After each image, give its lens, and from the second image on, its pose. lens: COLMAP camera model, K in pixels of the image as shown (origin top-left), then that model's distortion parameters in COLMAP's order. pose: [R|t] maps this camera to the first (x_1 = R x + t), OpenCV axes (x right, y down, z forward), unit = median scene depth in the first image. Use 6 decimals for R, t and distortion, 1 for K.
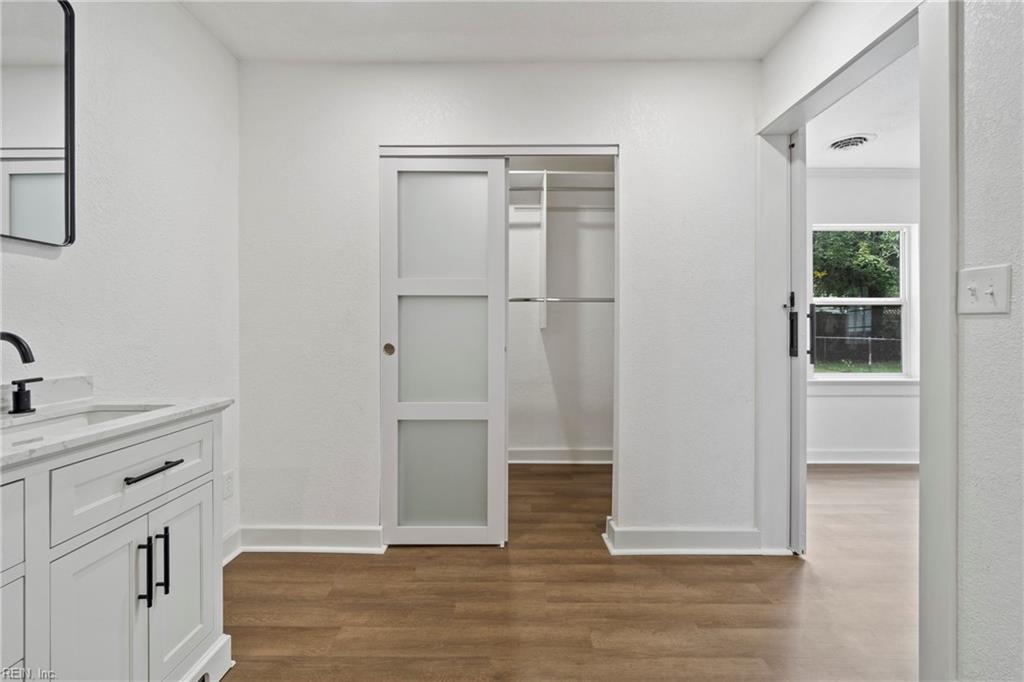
lens RADIAL K [[439.3, 0, 504.6], [0, 439.3, 330.6], [0, 0, 1]] dist [-0.005822, 0.000842]
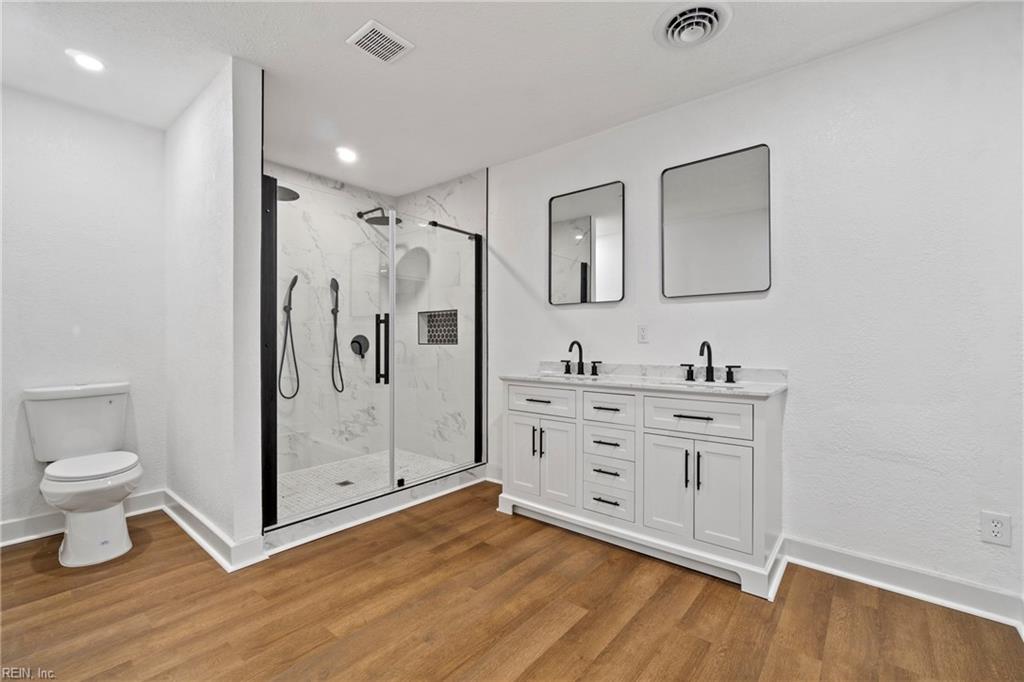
lens RADIAL K [[439.3, 0, 507.7], [0, 439.3, 343.9], [0, 0, 1]] dist [-0.005822, 0.000842]
pose [[-0.638883, 0.002256, -0.769301, 1.000951], [0.001201, 0.999997, 0.001936, 0.009300], [0.769303, 0.000313, -0.638884, 1.429129]]
